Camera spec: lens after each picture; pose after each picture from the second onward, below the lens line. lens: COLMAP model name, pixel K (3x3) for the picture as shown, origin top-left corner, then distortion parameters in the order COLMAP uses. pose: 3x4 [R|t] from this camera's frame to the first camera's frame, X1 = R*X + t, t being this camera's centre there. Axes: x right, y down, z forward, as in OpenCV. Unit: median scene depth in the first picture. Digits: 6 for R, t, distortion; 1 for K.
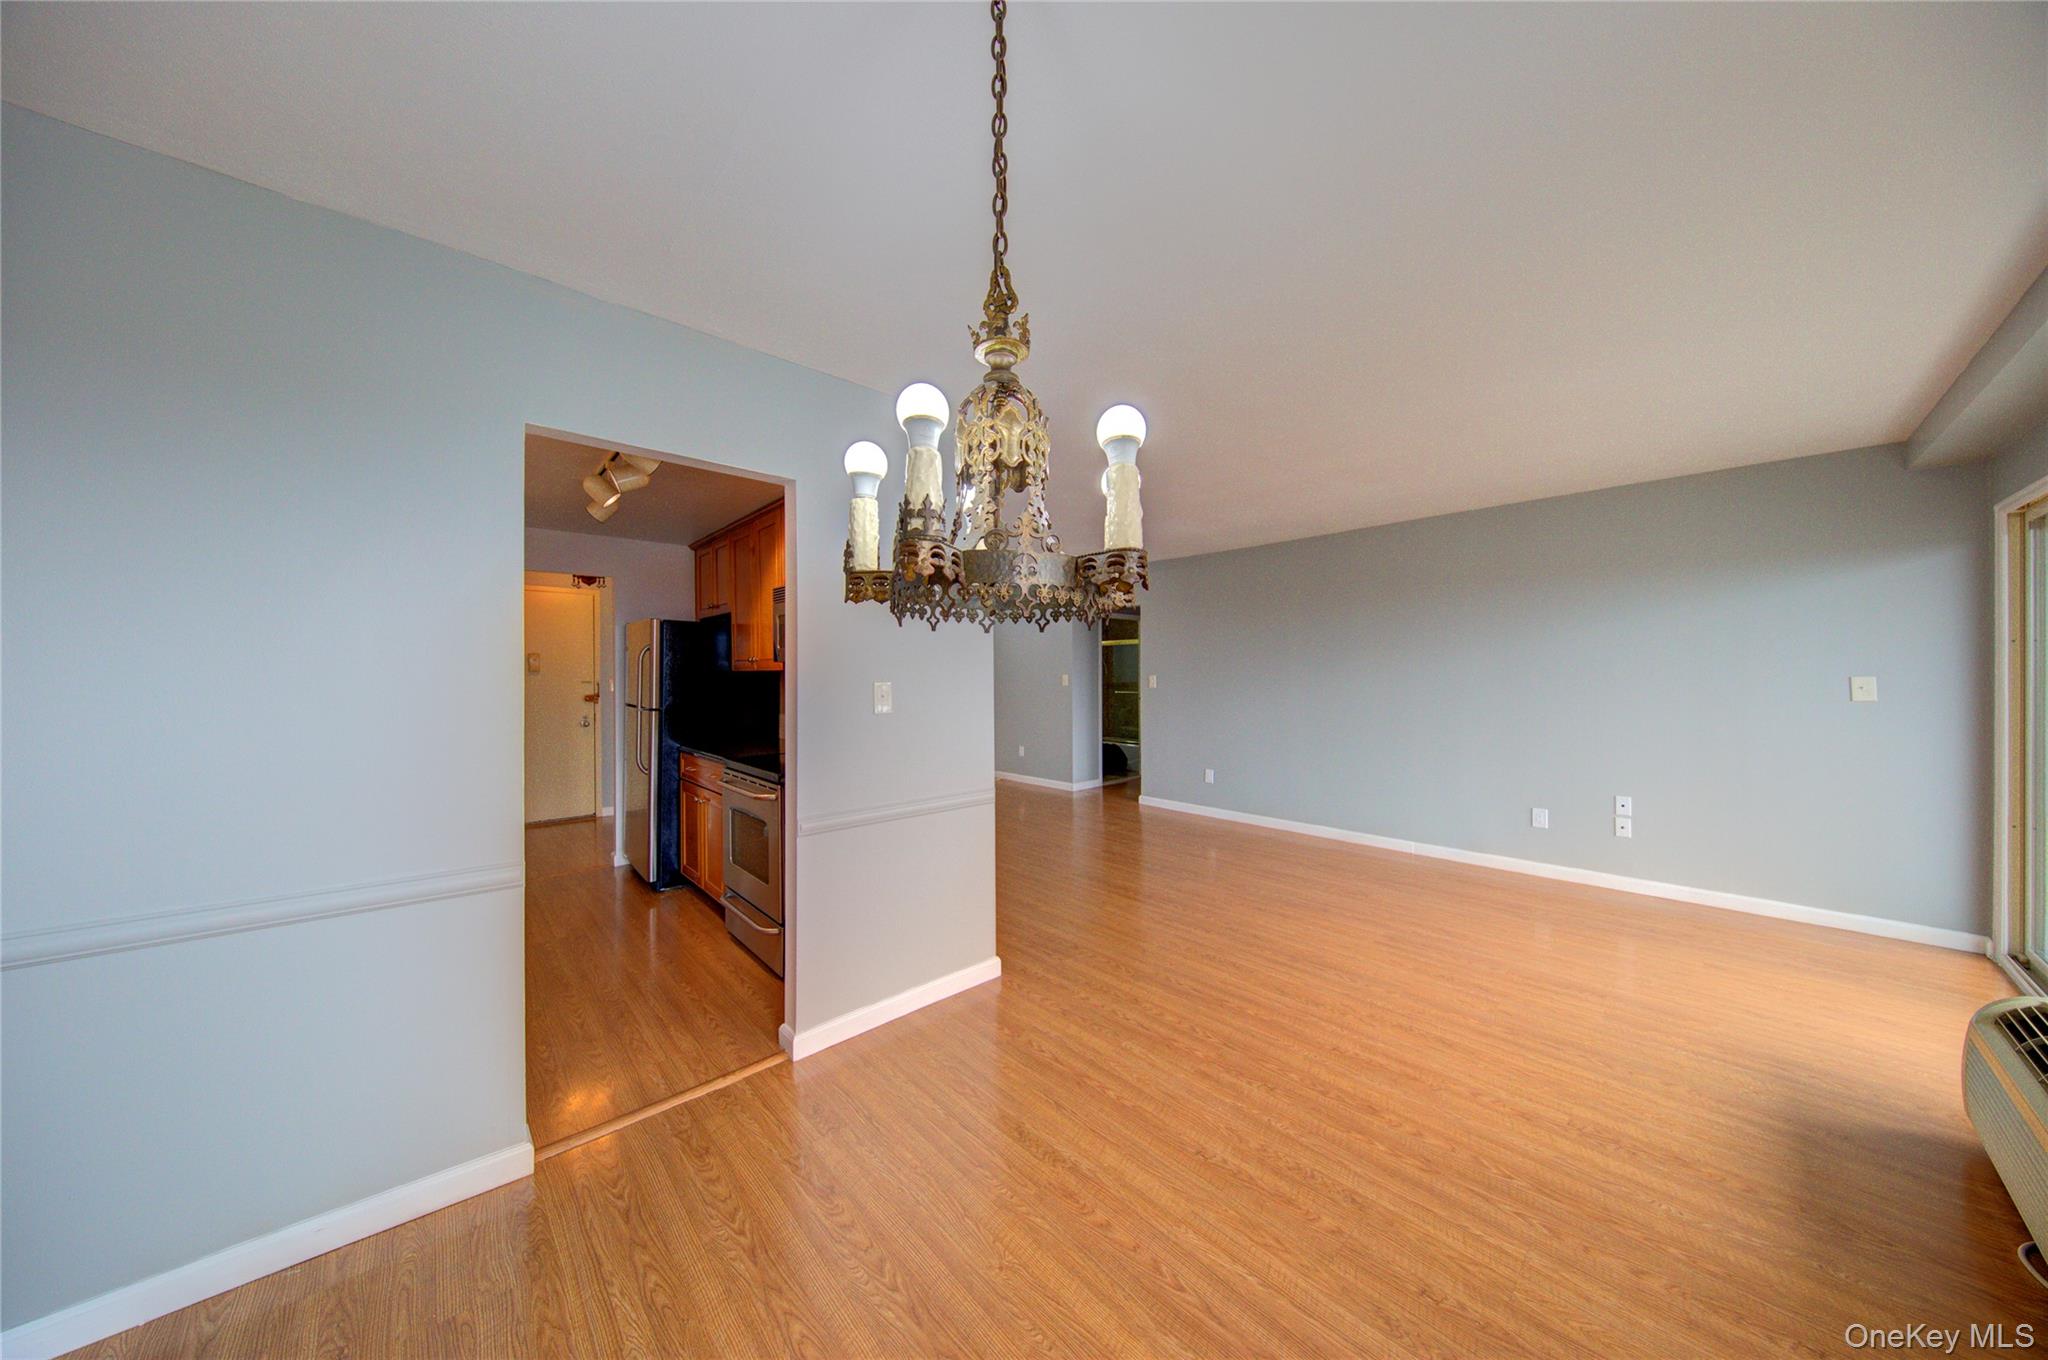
lens RADIAL K [[645.3, 0, 1024.1], [0, 645.3, 674.6], [0, 0, 1]] dist [0.007816, -0.005775]
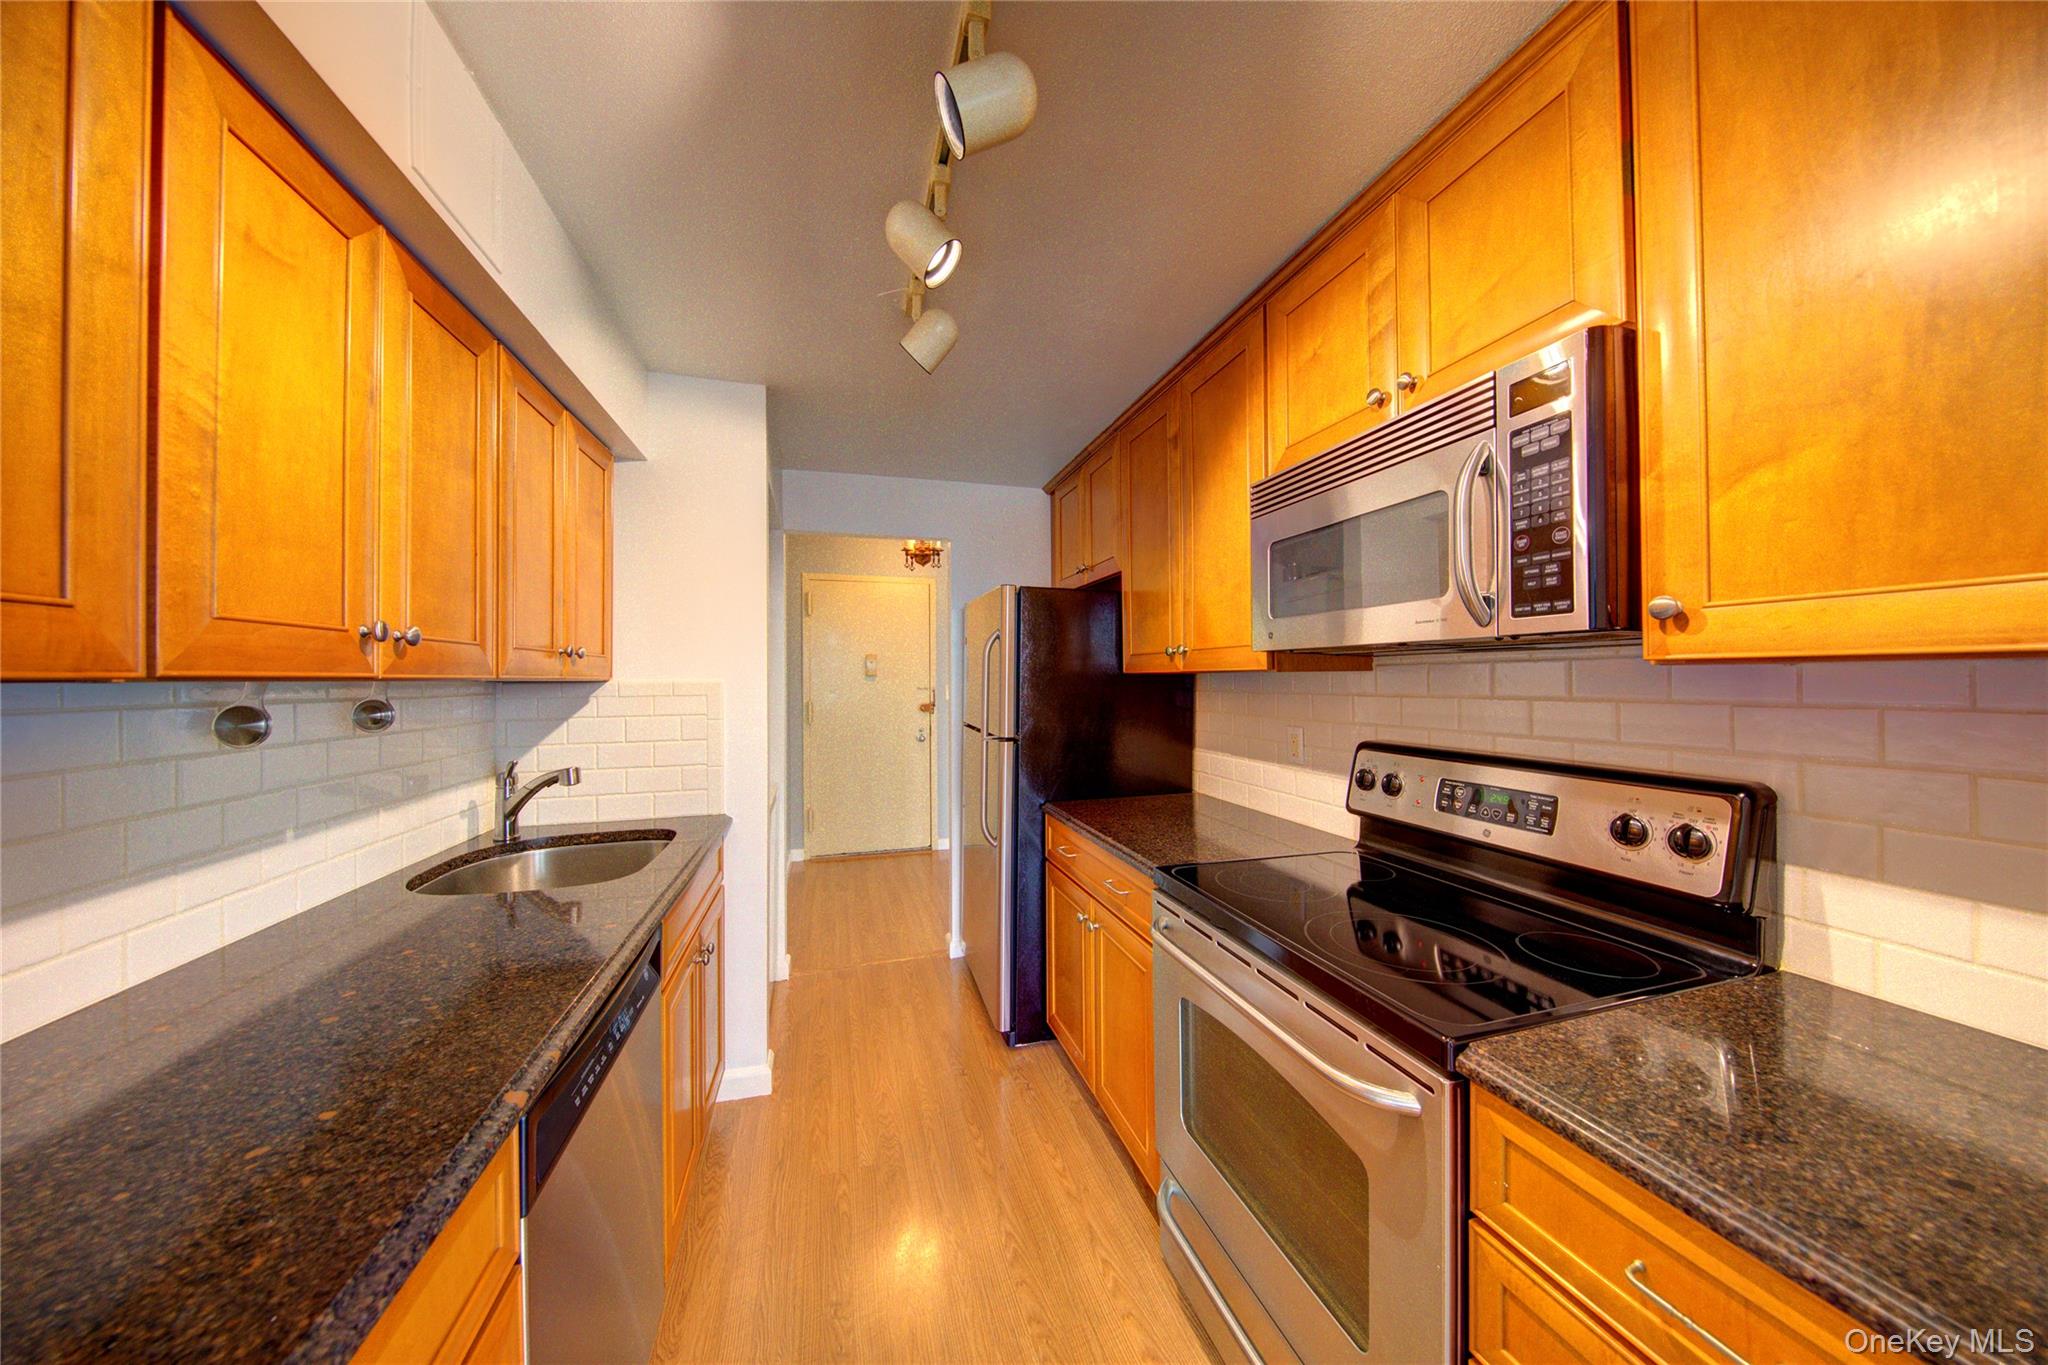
lens RADIAL K [[645.3, 0, 1024.1], [0, 645.3, 677.1], [0, 0, 1]] dist [0.007816, -0.005775]
pose [[0.899873, -0.003628, -0.436136, -0.406046], [0.002829, 0.999993, -0.002482, -0.001124], [0.436142, 0.001000, 0.899877, 0.643368]]
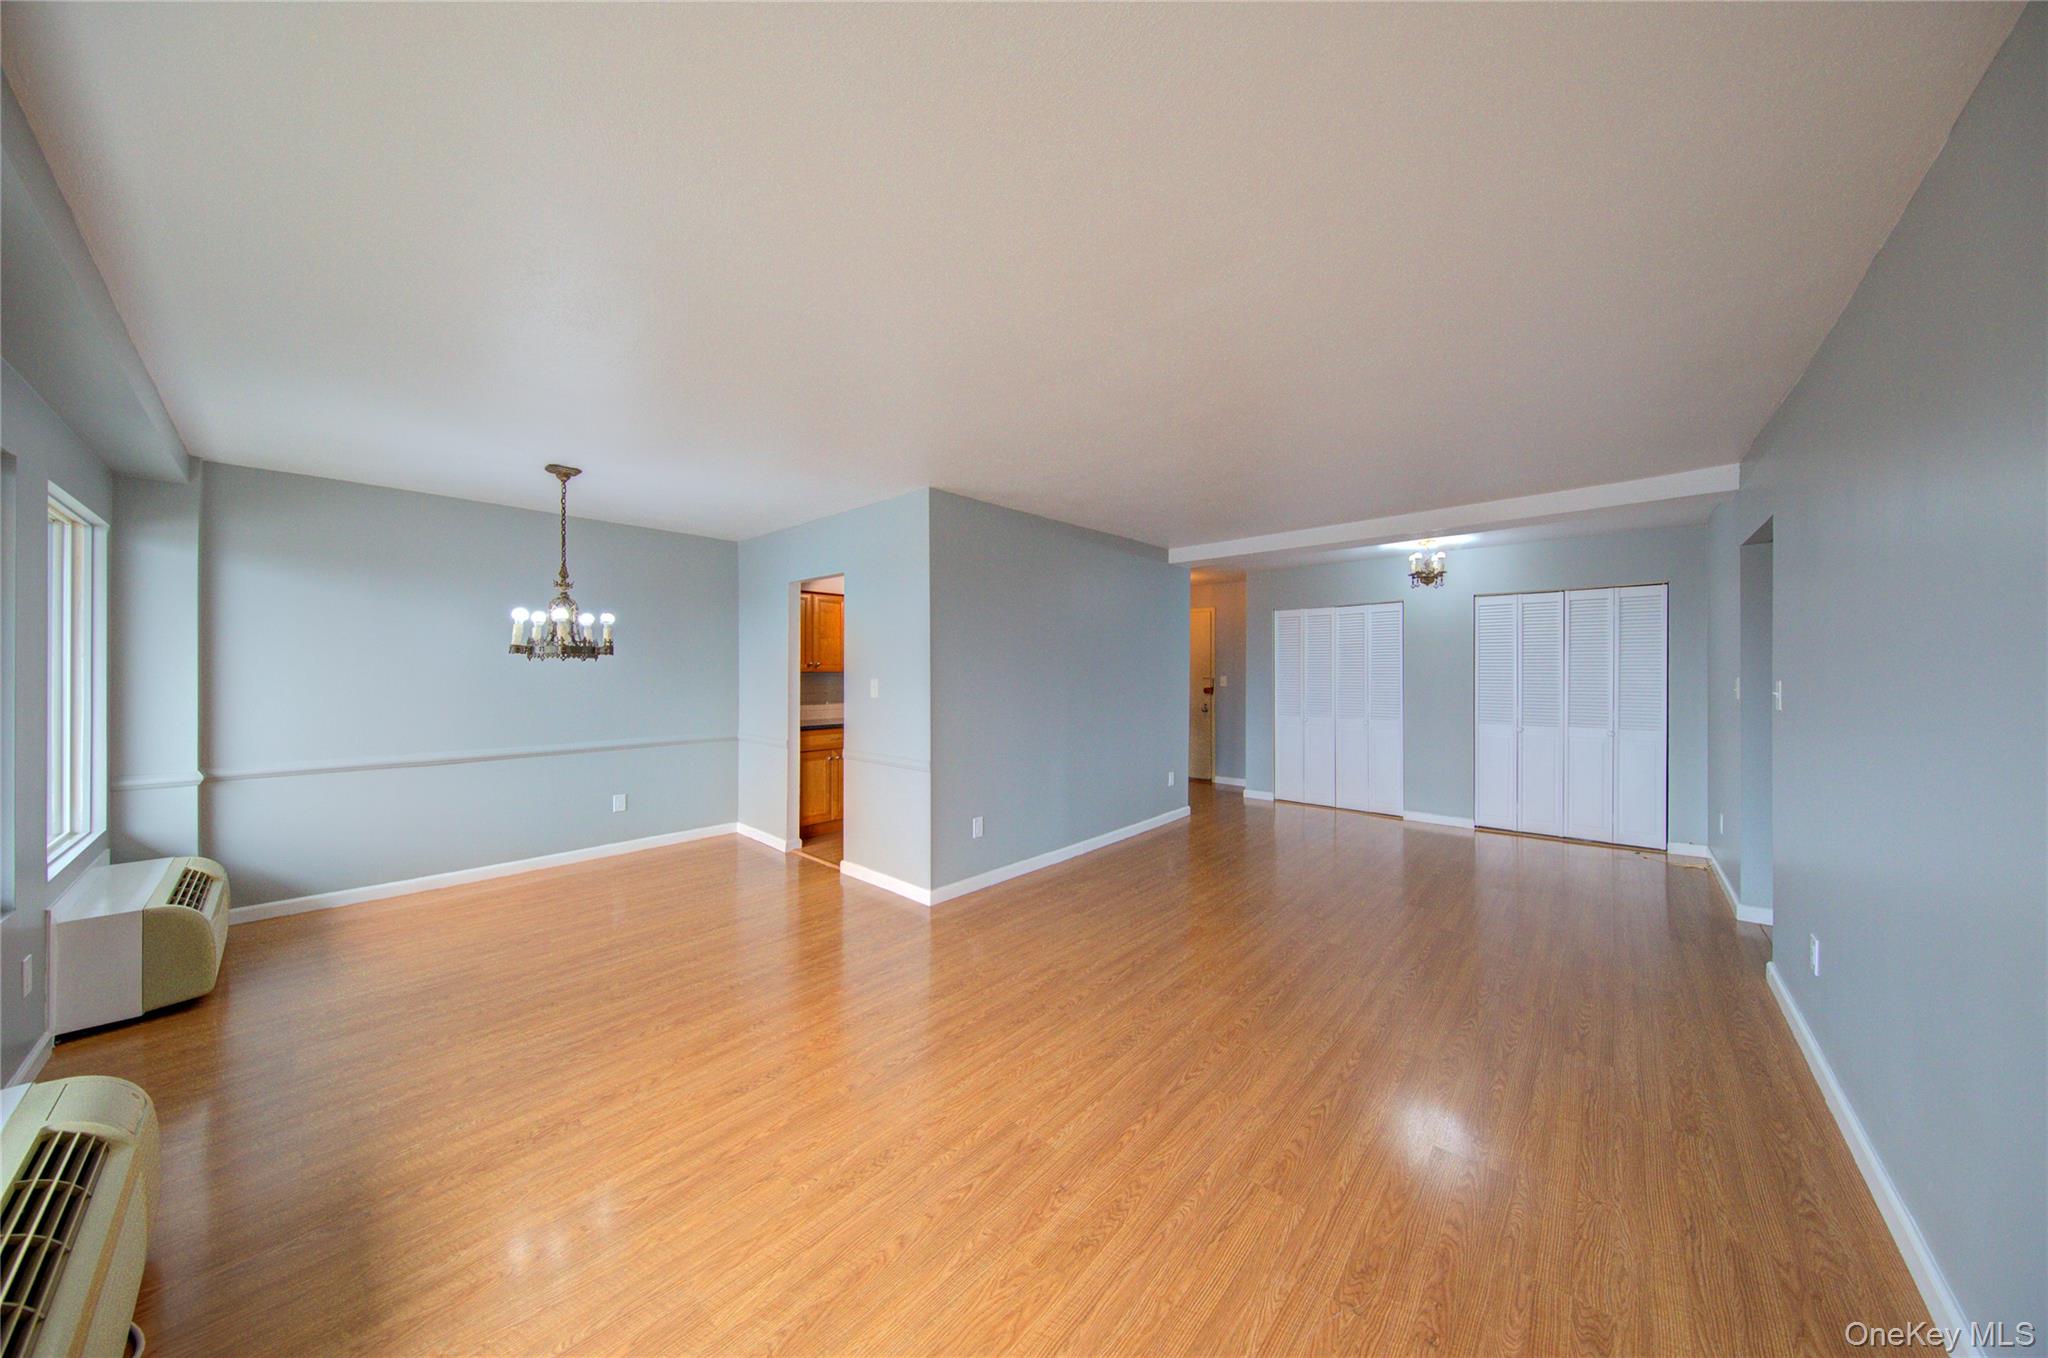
lens RADIAL K [[648.3, 0, 1019.6], [0, 648.3, 670.6], [0, 0, 1]] dist [0.010491, -0.008614]
pose [[0.089062, 0.000654, -0.996026, 1.267989], [-0.002285, 0.999997, 0.000452, -0.008019], [0.996023, 0.002236, 0.089063, 1.055102]]
